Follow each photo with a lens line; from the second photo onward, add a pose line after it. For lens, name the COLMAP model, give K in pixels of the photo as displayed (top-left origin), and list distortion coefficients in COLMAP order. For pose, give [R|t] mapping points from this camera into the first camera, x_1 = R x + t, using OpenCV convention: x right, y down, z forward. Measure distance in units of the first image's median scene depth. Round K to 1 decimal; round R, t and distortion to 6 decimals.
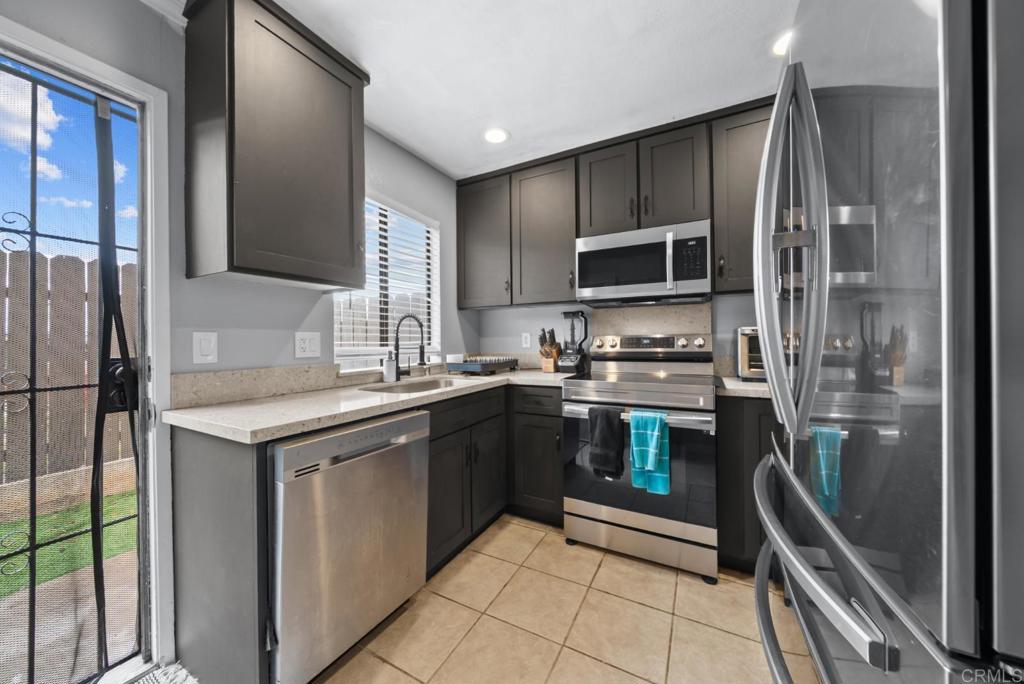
lens RADIAL K [[348.6, 0, 509.1], [0, 348.6, 345.1], [0, 0, 1]] dist [-0.002830, -0.000273]
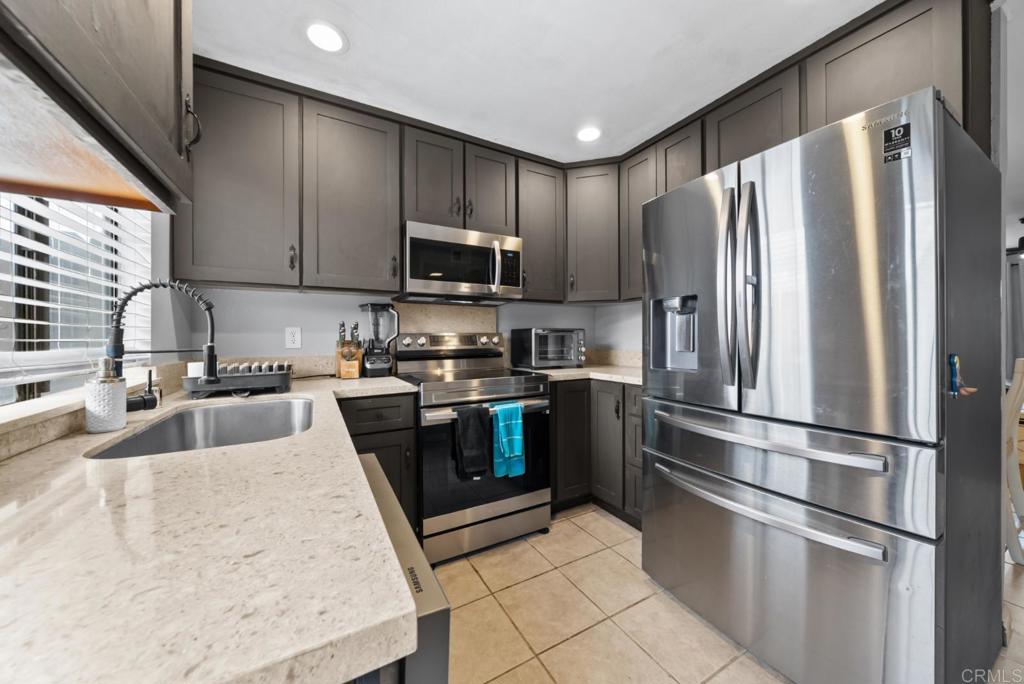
lens RADIAL K [[348.6, 0, 509.1], [0, 348.6, 345.1], [0, 0, 1]] dist [-0.002830, -0.000273]
pose [[0.551366, -0.010688, 0.834195, -0.419237], [0.010506, 0.999928, 0.005868, 0.002176], [-0.834197, 0.005529, 0.551439, 0.331507]]
